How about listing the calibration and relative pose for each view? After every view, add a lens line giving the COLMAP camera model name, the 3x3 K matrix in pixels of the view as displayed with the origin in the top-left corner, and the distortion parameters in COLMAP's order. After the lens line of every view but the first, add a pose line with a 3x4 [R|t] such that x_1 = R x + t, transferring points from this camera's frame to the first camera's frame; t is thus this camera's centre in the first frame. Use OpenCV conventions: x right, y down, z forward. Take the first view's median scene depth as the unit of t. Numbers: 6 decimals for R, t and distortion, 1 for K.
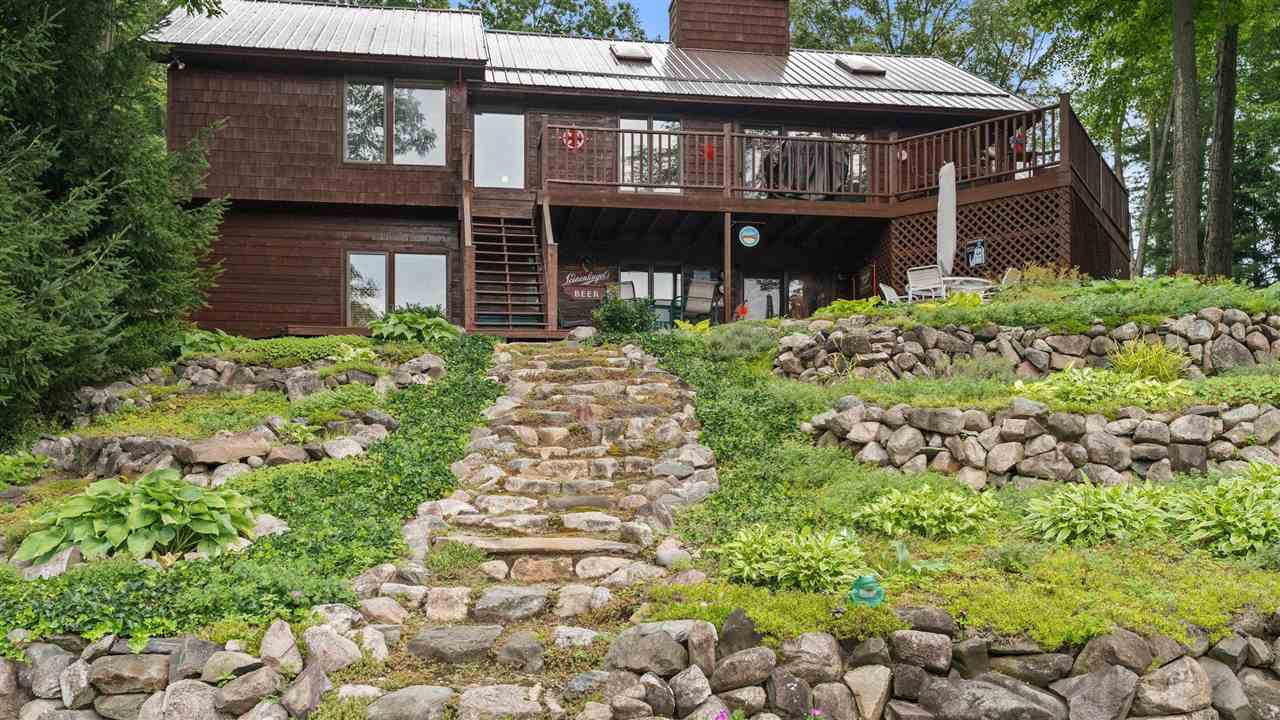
lens RADIAL K [[1195.8, 0, 653.7], [0, 1195.8, 419.2], [0, 0, 1]] dist [0.003907, 0.000000]
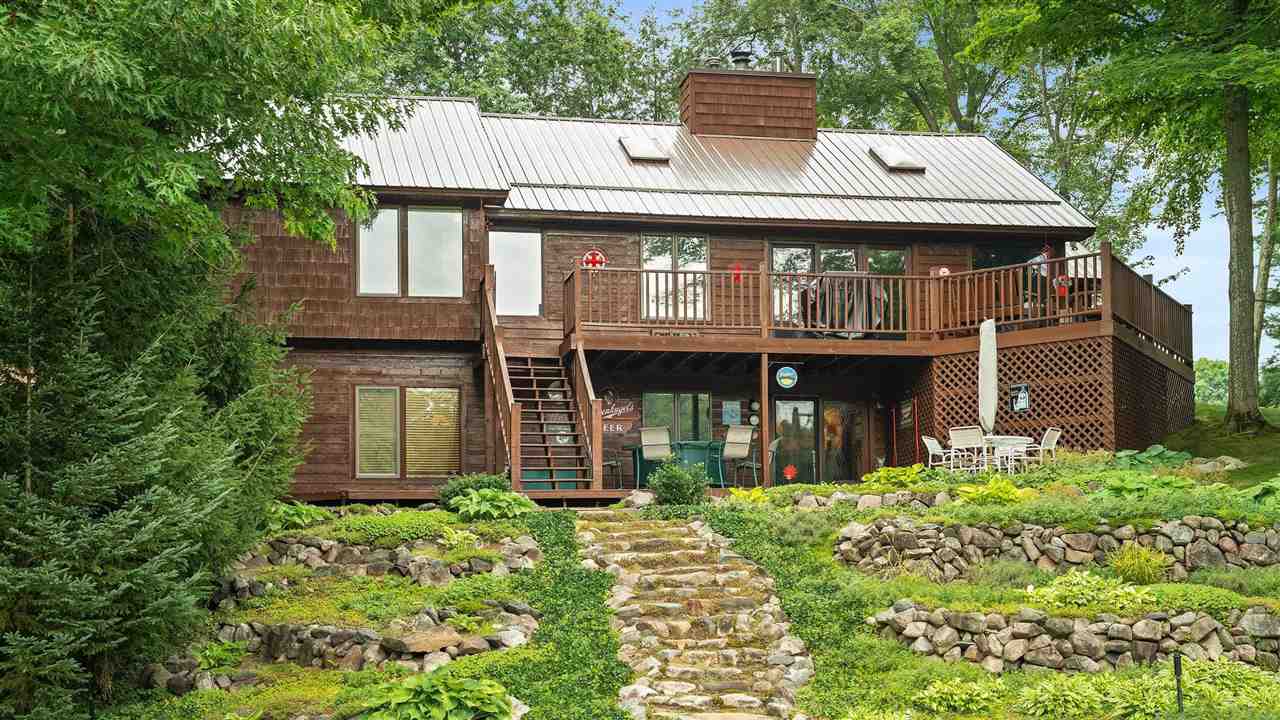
lens RADIAL K [[1887.7, 0, 646.7], [0, 1887.7, 359.7], [0, 0, 1]] dist [0.132372, 0.000000]
pose [[0.999034, -0.001028, 0.043937, -0.176101], [0.003806, 0.997994, -0.063198, -0.124625], [-0.043784, 0.063304, 0.997033, -0.910521]]
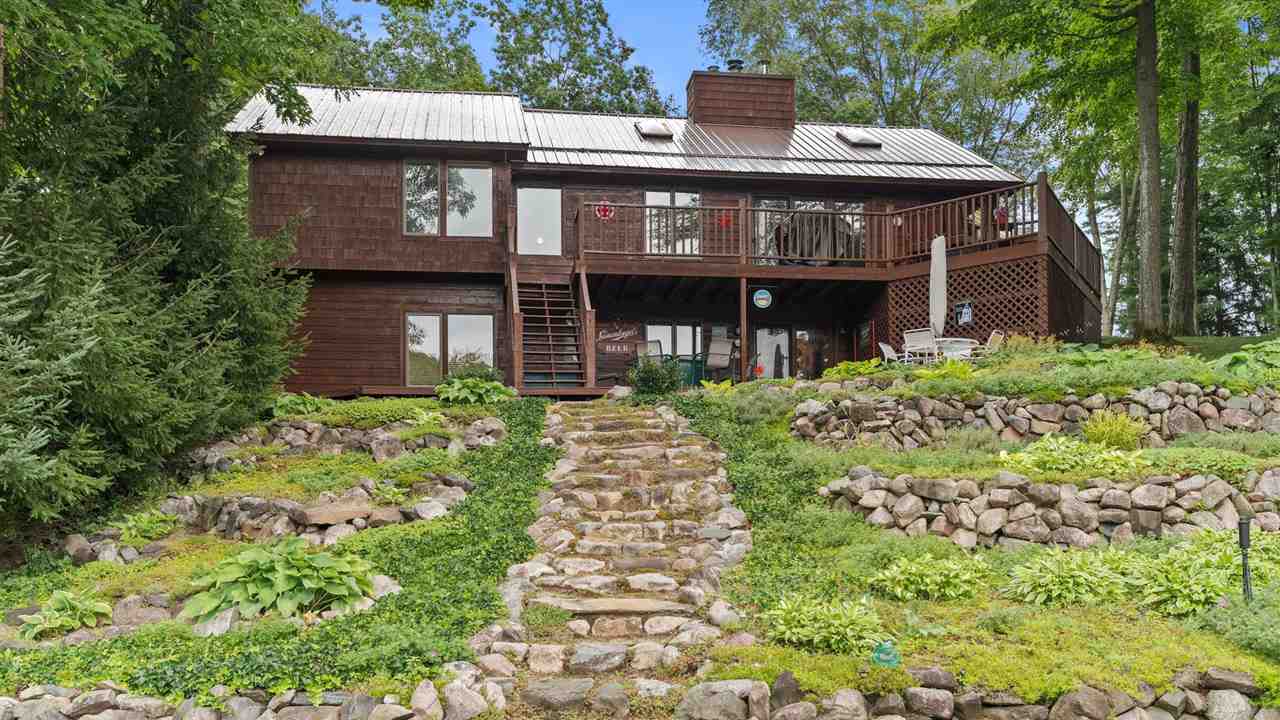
lens RADIAL K [[1106.4, 0, 649.9], [0, 1106.4, 436.7], [0, 0, 1]] dist [-0.001431, -0.001684]
pose [[0.999906, -0.006097, -0.012293, -0.025152], [0.006087, 0.999981, -0.000782, -0.039477], [0.012297, 0.000707, 0.999924, -0.079740]]
